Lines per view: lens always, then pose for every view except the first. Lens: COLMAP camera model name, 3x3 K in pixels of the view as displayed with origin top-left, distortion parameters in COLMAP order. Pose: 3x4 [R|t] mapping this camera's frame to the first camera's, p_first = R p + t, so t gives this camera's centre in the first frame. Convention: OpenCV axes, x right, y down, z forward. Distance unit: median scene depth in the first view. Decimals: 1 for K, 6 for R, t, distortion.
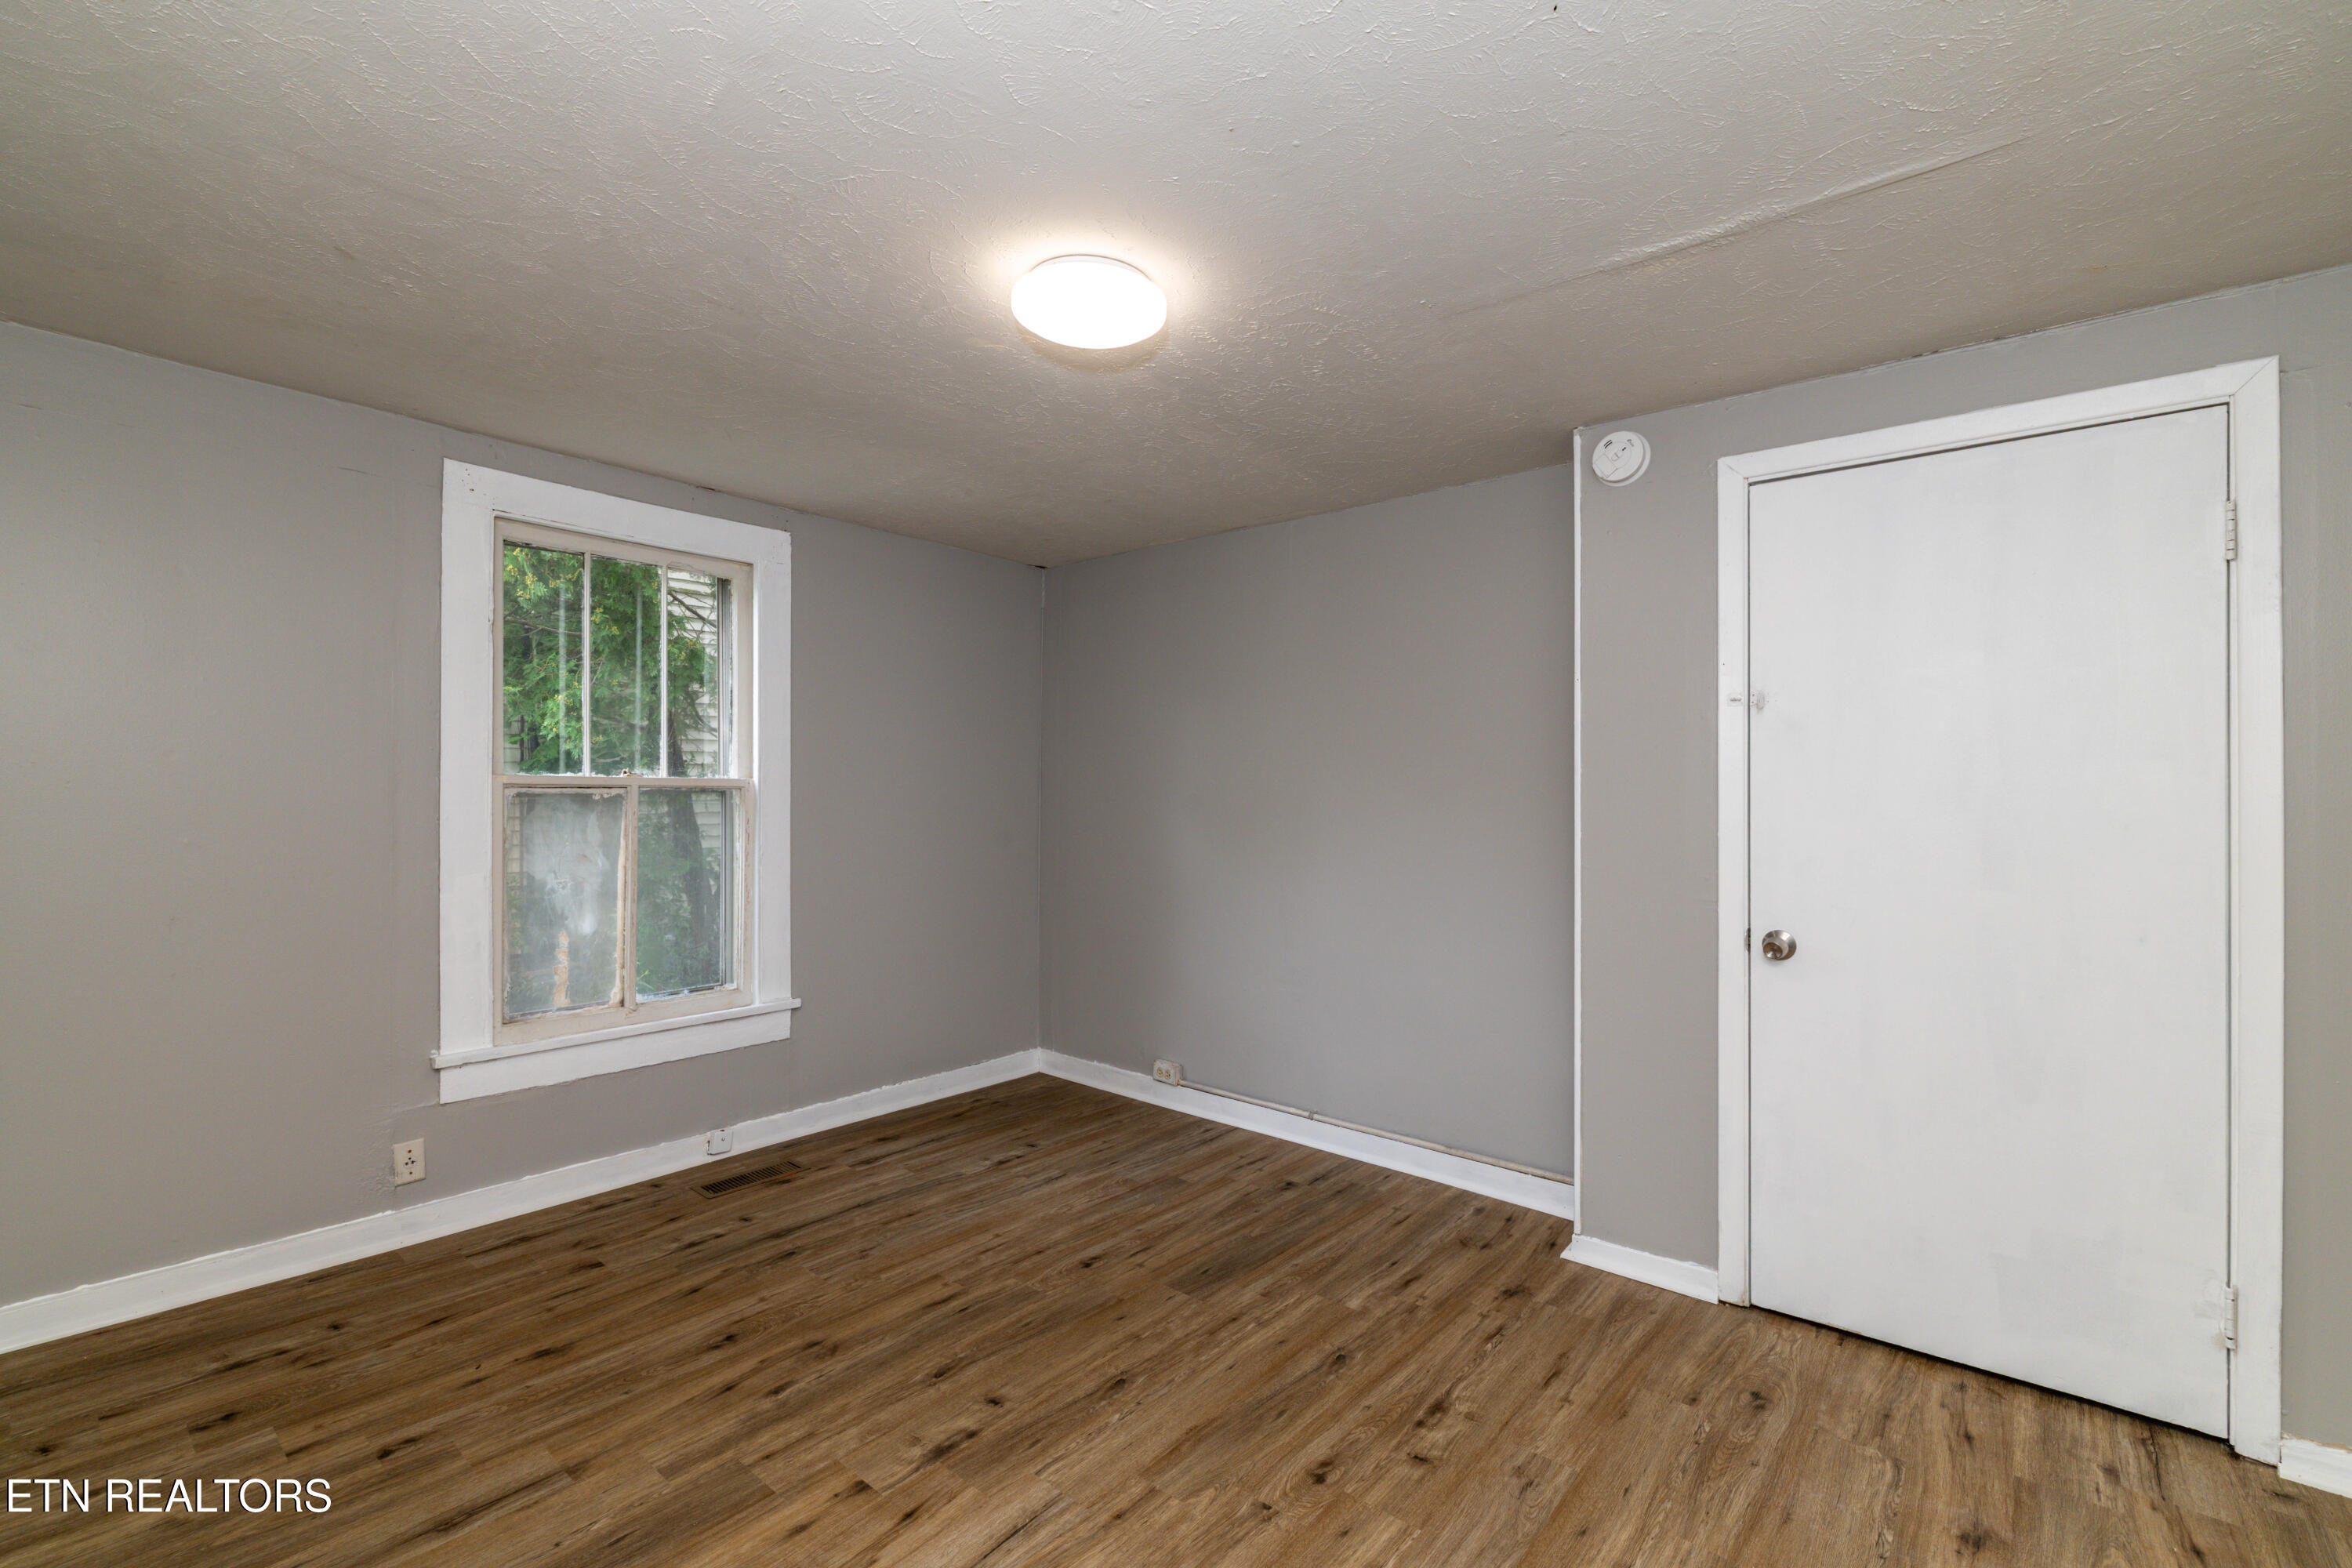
lens RADIAL K [[1028.9, 0, 1176.0], [0, 1028.9, 784.0], [0, 0, 1]] dist [-0.000655, -0.000156]
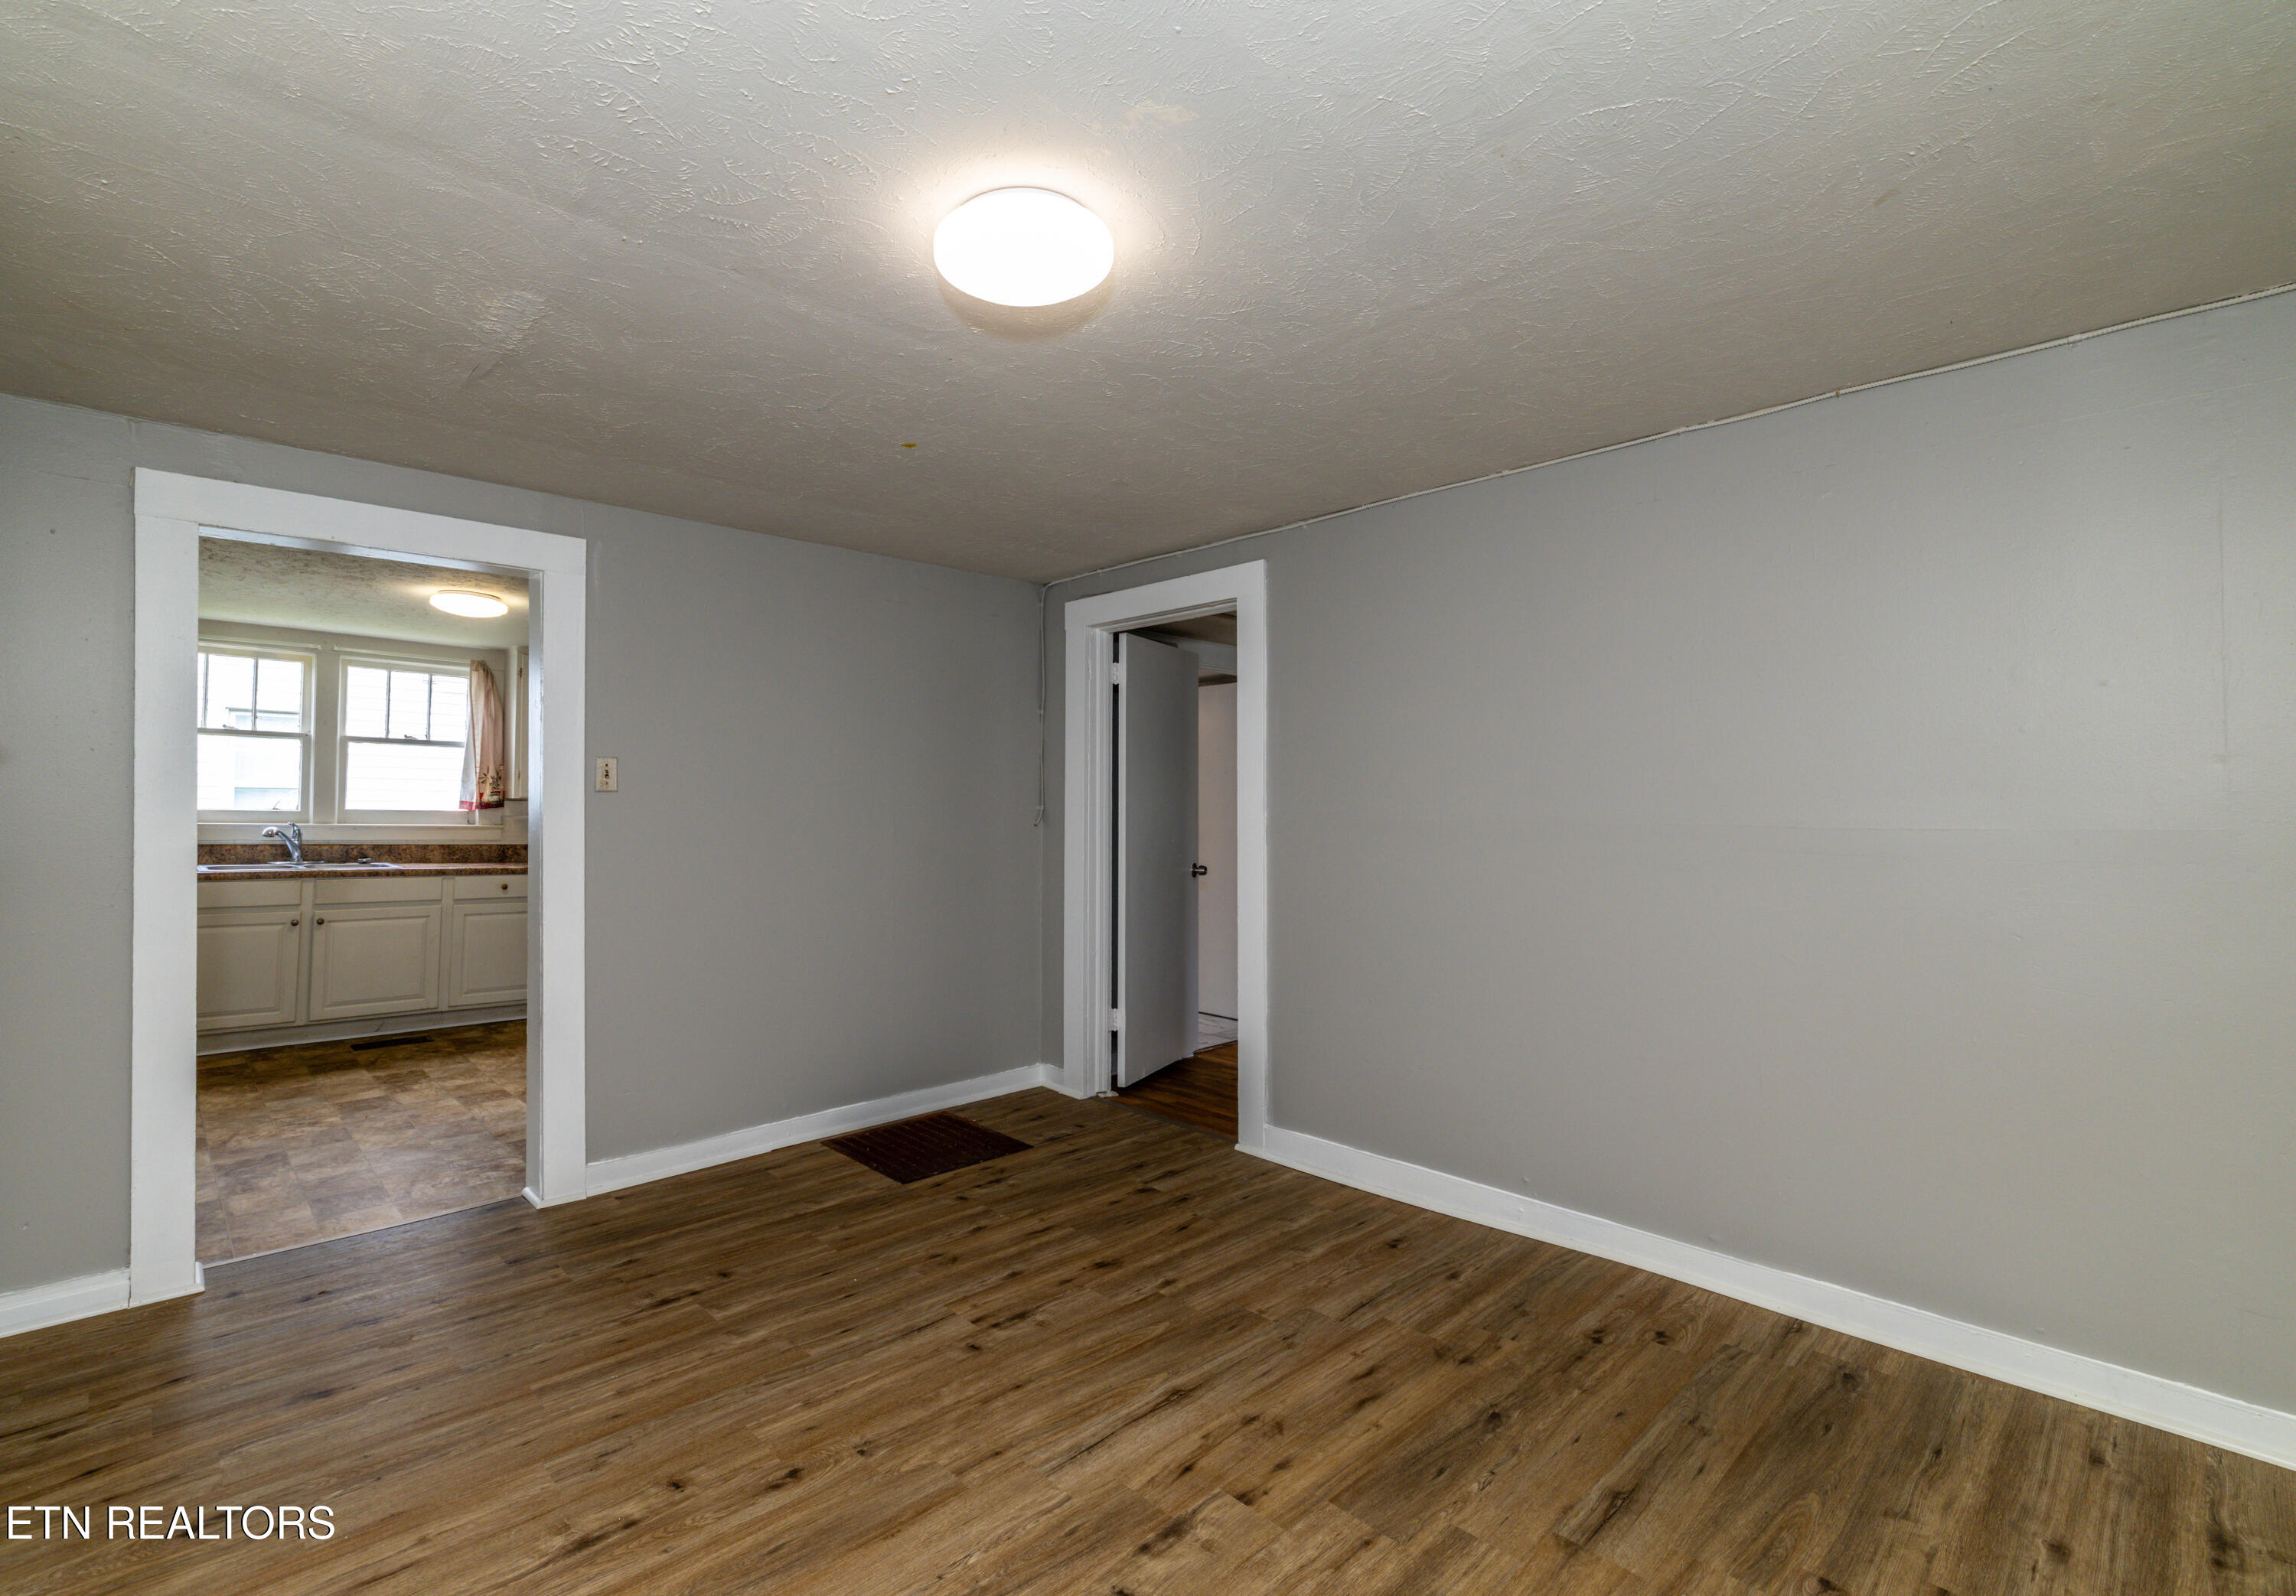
lens RADIAL K [[1065.0, 0, 1148.0], [0, 1065.0, 798.0], [0, 0, 1]] dist [-0.001853, -0.000297]
pose [[-0.997547, -0.011396, 0.069066, -0.273083], [-0.012337, 0.999837, -0.013218, 0.018477], [-0.068904, -0.014038, -0.997525, 2.024543]]
